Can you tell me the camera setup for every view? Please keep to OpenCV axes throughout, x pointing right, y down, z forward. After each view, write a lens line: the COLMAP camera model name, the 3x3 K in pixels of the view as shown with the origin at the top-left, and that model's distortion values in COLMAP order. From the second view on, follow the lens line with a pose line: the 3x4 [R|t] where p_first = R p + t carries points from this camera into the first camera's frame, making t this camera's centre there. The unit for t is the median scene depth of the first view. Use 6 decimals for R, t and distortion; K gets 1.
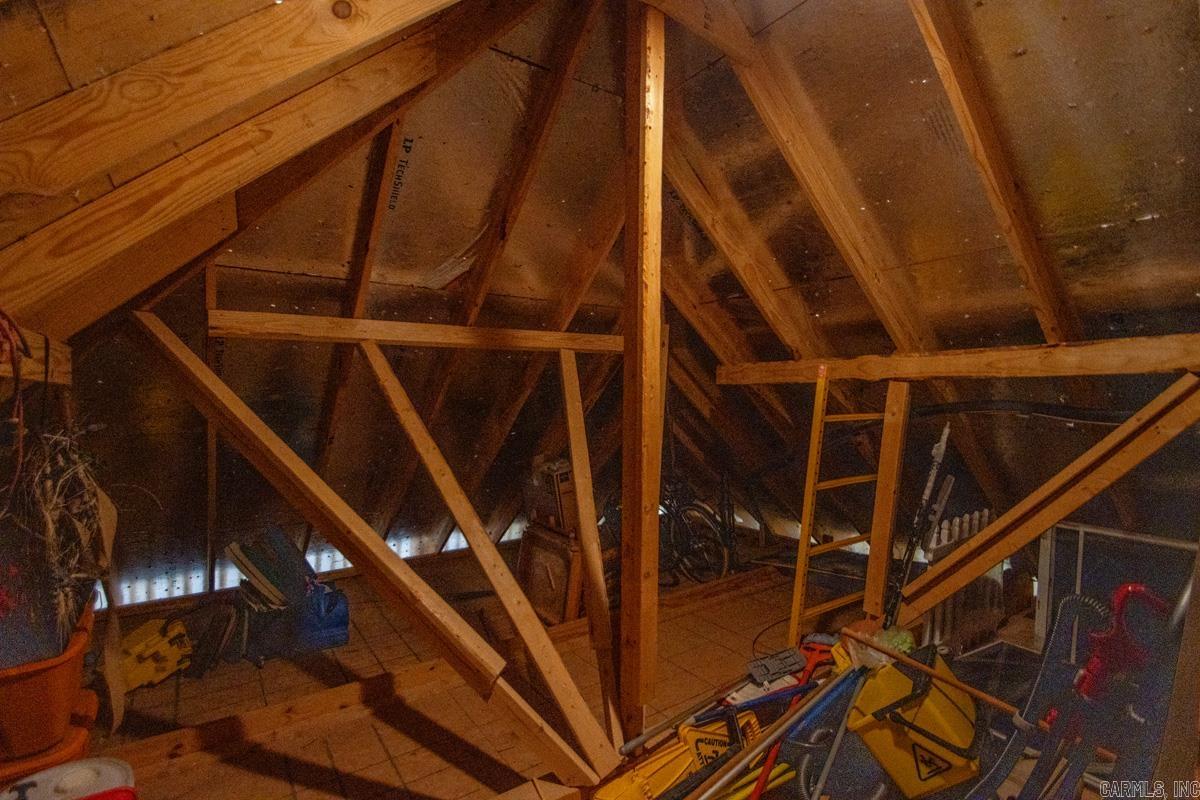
lens RADIAL K [[564.3, 0, 613.2], [0, 564.3, 401.7], [0, 0, 1]] dist [0.010859, -0.011036]
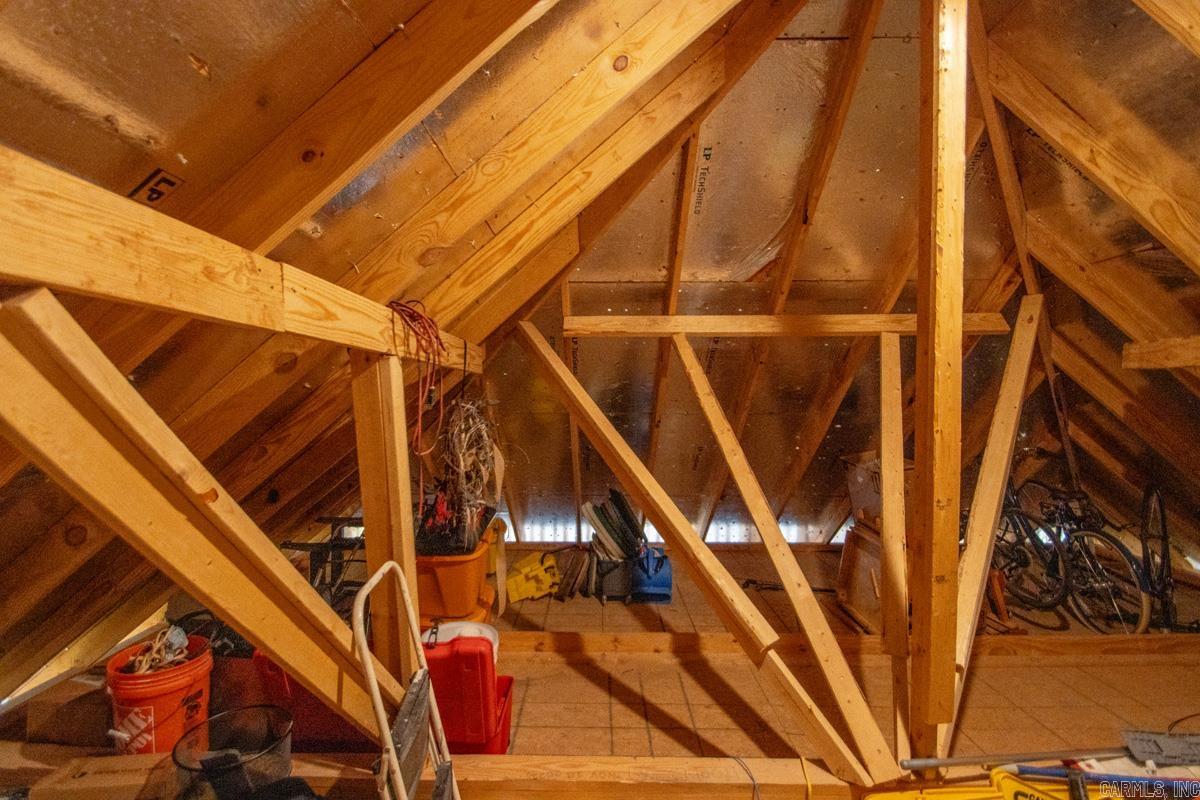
lens RADIAL K [[564.3, 0, 593.5], [0, 564.3, 395.0], [0, 0, 1]] dist [0.010859, -0.011036]
pose [[0.816864, 0.004808, -0.576810, 0.098704], [-0.006090, 0.999981, -0.000289, 0.019595], [0.576798, 0.003749, 0.816878, -0.026020]]
